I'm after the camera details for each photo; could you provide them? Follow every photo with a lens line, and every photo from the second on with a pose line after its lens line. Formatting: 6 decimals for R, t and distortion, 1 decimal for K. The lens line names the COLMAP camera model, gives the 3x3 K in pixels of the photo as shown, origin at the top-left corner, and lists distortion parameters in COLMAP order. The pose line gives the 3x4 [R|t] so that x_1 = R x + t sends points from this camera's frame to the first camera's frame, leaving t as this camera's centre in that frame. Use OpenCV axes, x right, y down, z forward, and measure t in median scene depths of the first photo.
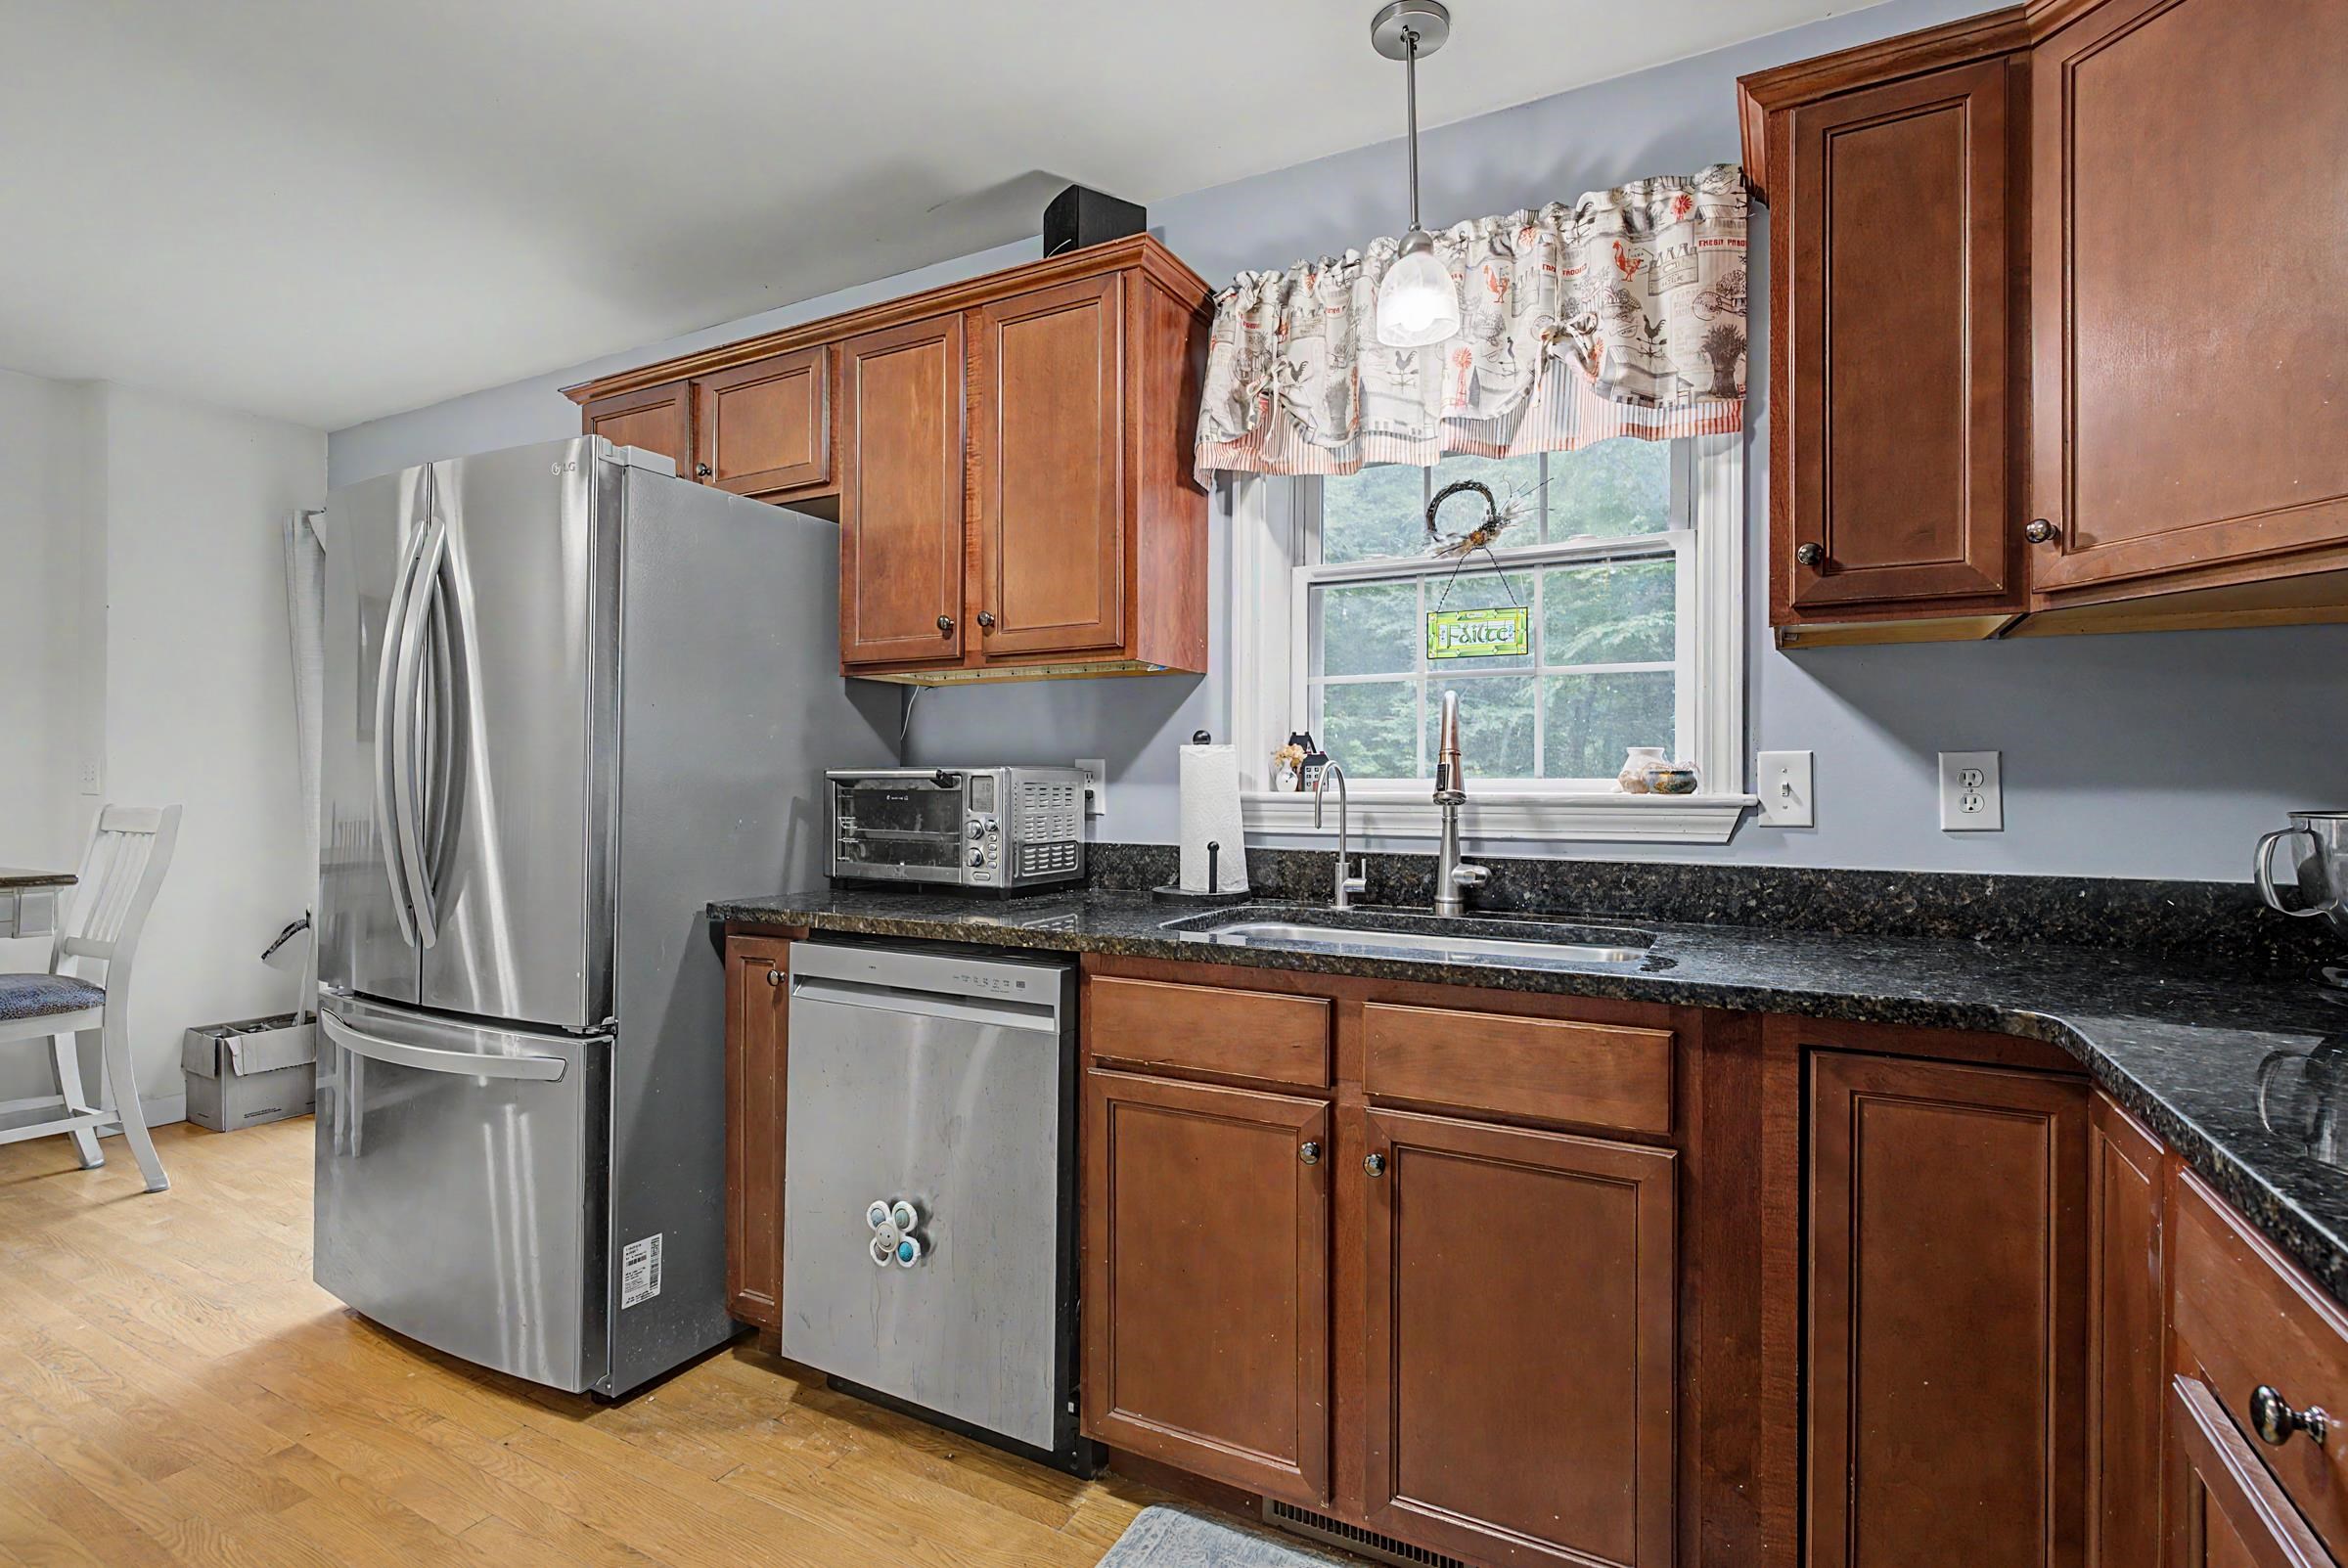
lens RADIAL K [[1141.7, 0, 1167.6], [0, 1141.7, 776.4], [0, 0, 1]] dist [-0.012823, 0.003529]
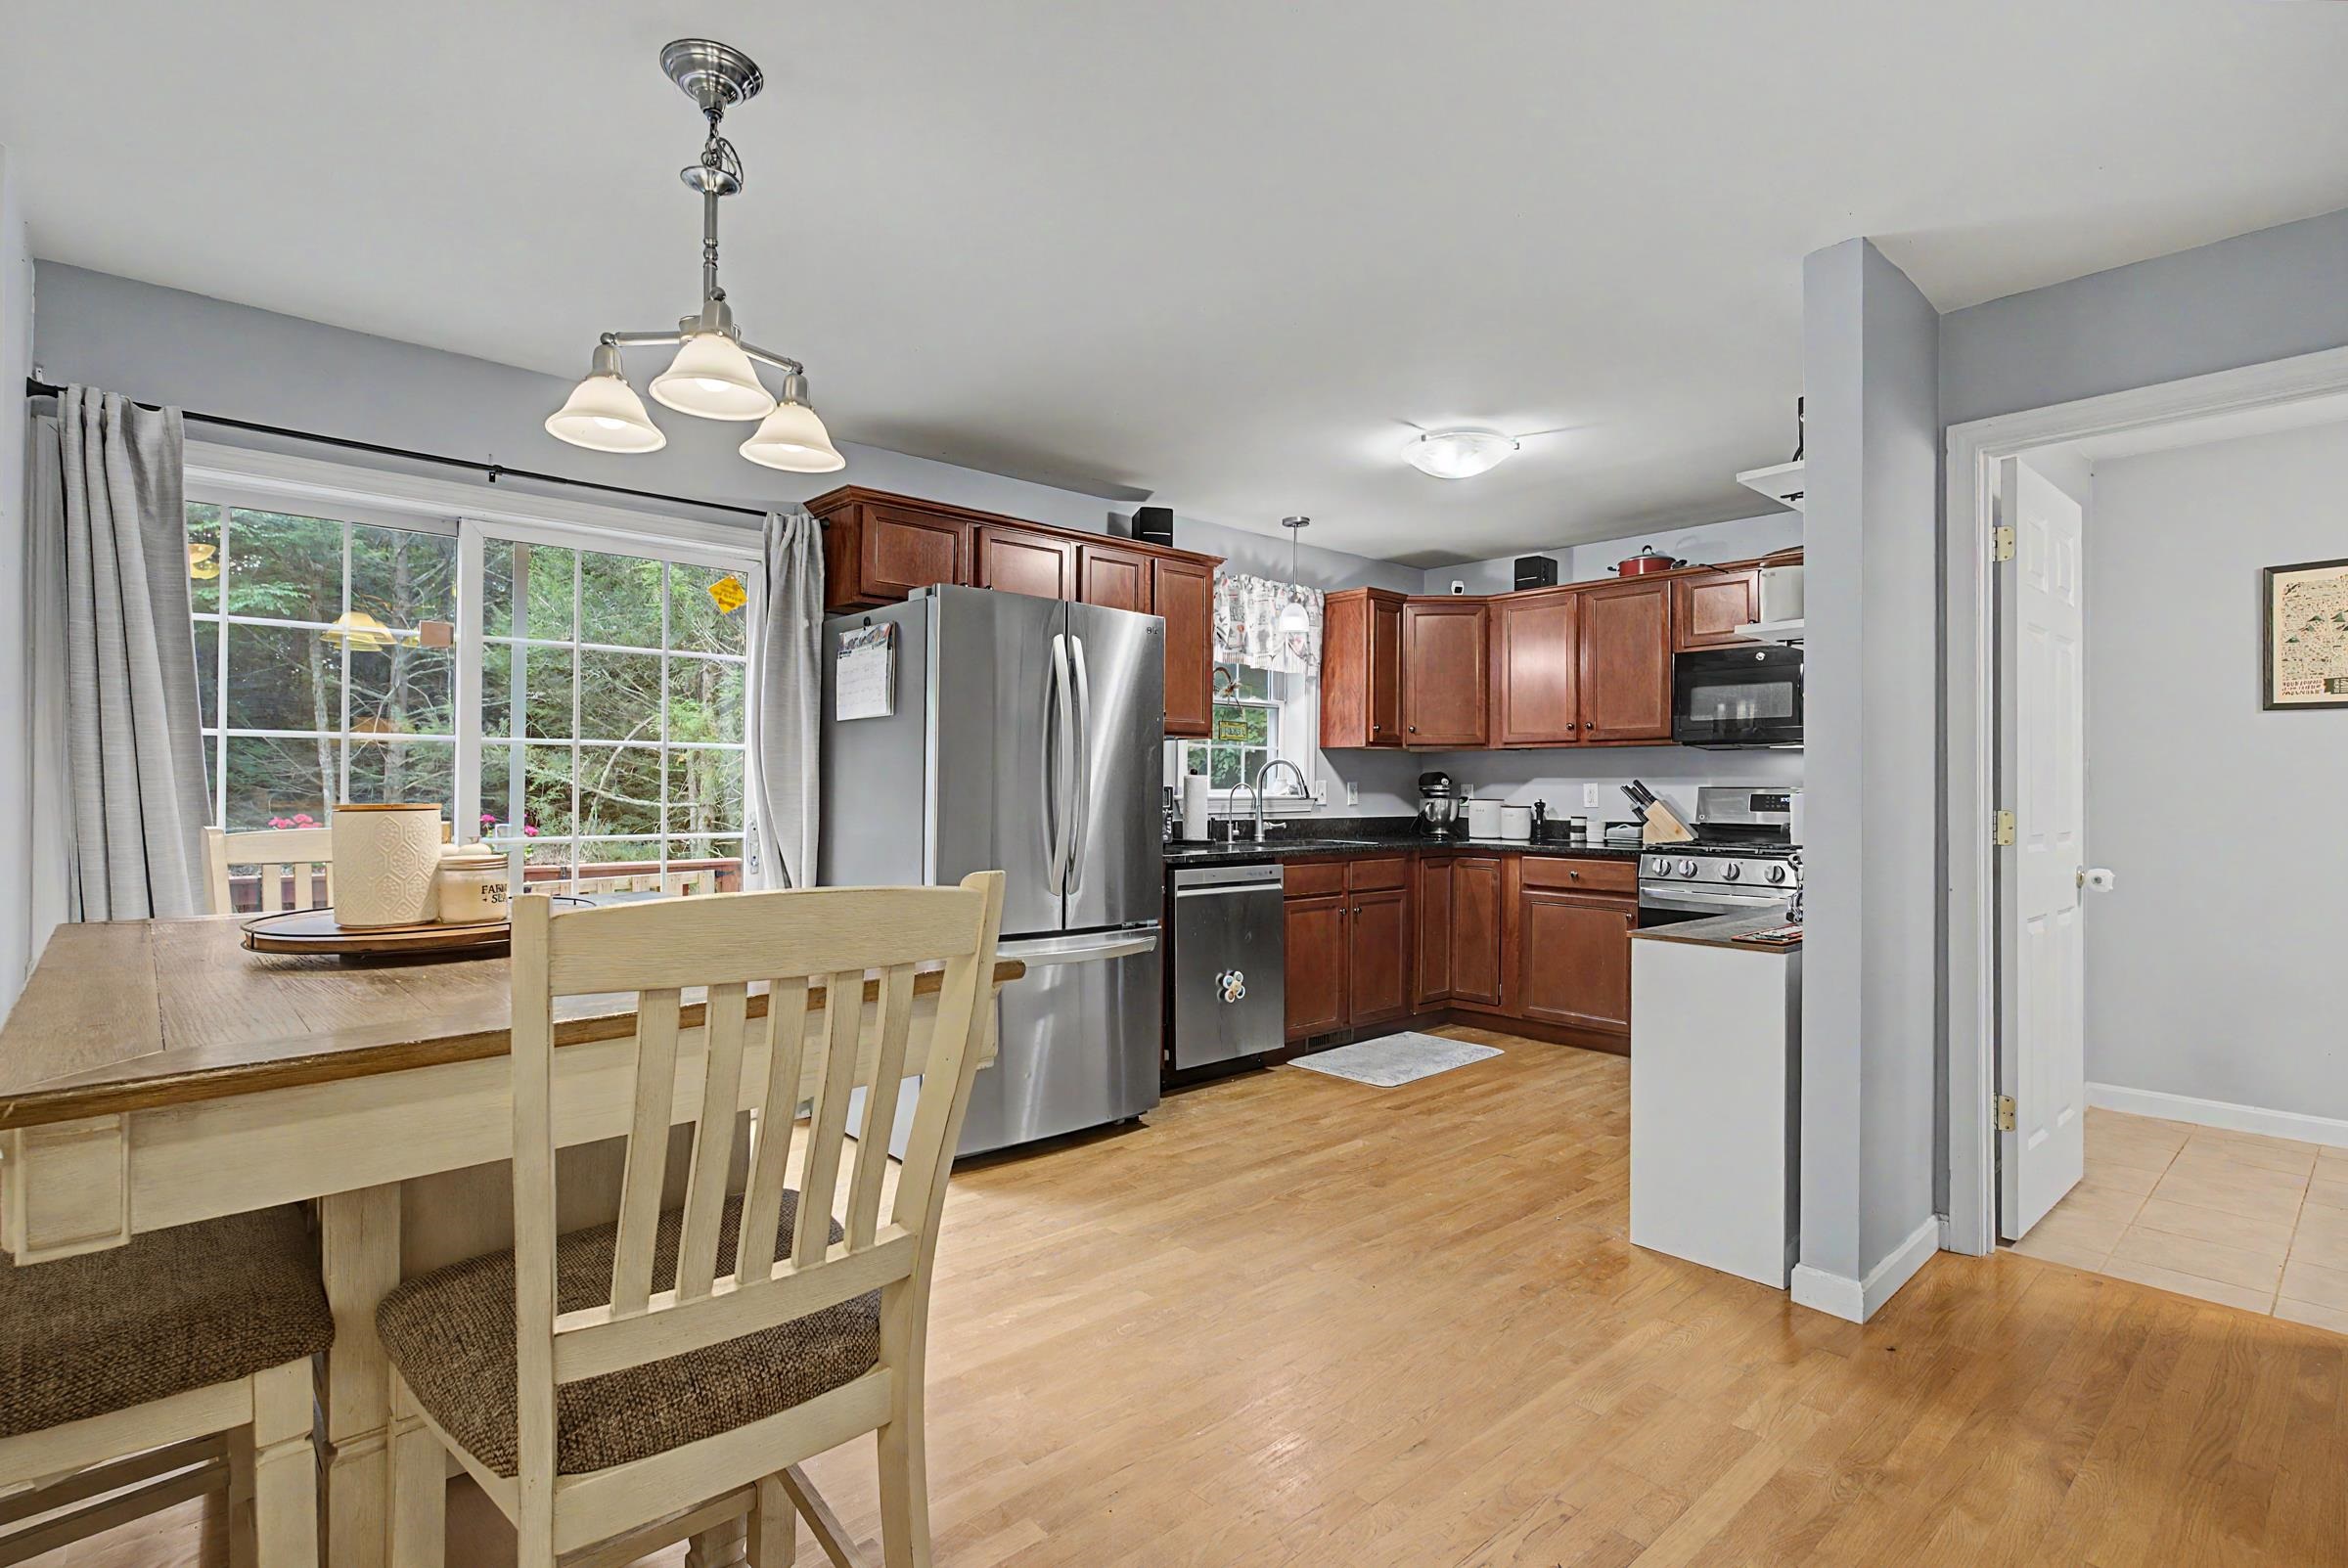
lens RADIAL K [[1141.7, 0, 1171.4], [0, 1141.7, 783.7], [0, 0, 1]] dist [-0.012823, 0.003529]
pose [[0.334139, -0.000625, 0.942524, -2.279530], [-0.010233, 0.999938, 0.004291, -0.021137], [-0.942468, -0.011078, 0.334112, 0.313427]]
